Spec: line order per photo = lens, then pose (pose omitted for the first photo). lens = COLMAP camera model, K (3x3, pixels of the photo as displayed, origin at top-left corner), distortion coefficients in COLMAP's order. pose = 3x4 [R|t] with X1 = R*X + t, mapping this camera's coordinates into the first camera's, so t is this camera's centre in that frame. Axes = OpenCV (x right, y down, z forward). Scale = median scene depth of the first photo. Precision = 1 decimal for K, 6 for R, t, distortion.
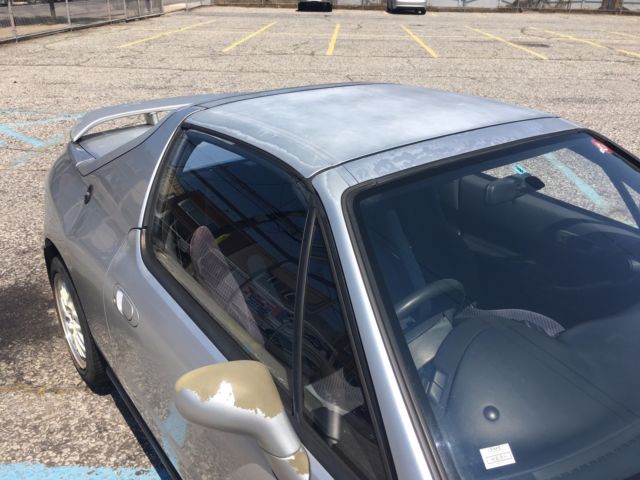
lens RADIAL K [[545.2, 0, 320.0], [0, 545.2, 240.0], [0, 0, 1]] dist [0.082118, -0.116156]
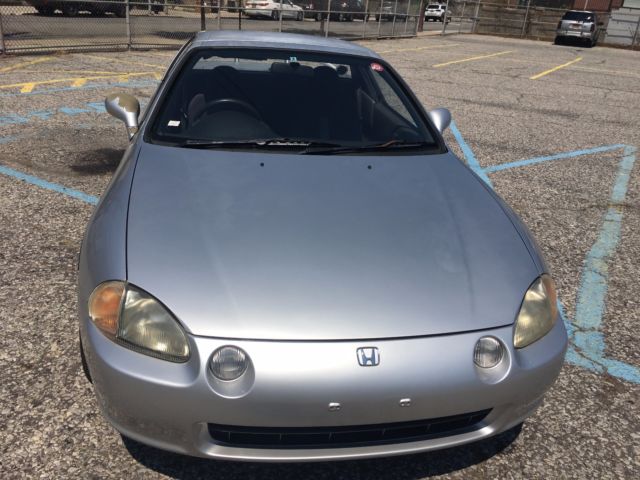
lens RADIAL K [[545.2, 0, 320.0], [0, 545.2, 240.0], [0, 0, 1]] dist [0.082118, -0.116156]
pose [[0.885760, 0.228119, -0.404217, 0.068810], [-0.247531, 0.968870, 0.004365, 0.023612], [0.392629, 0.096190, 0.914653, -0.036891]]
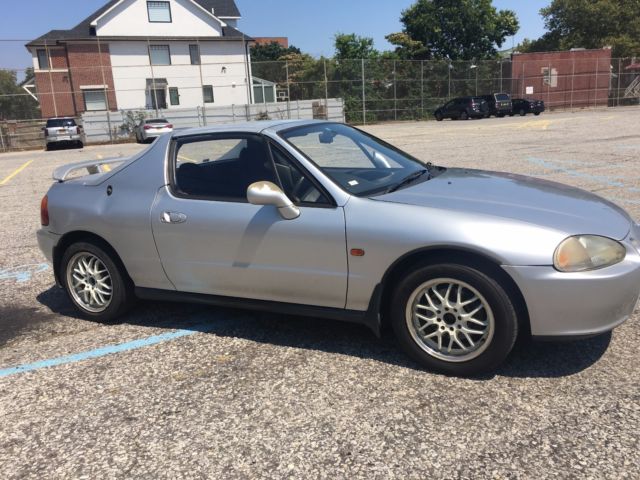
lens RADIAL K [[545.2, 0, 320.0], [0, 545.2, 240.0], [0, 0, 1]] dist [0.082118, -0.116156]
pose [[0.893522, -0.178636, 0.411956, -0.039214], [0.264059, 0.951090, -0.160318, 0.036779], [-0.363168, 0.252028, 0.896990, -0.055408]]
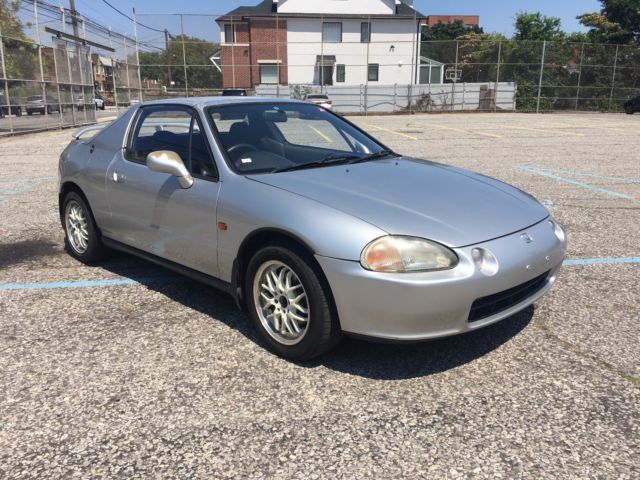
lens RADIAL K [[545.2, 0, 320.0], [0, 545.2, 240.0], [0, 0, 1]] dist [0.082118, -0.116156]
pose [[0.990673, -0.060863, 0.121912, 0.010144], [0.082339, 0.980267, -0.179712, 0.047018], [-0.108569, 0.188074, 0.976136, -0.070530]]
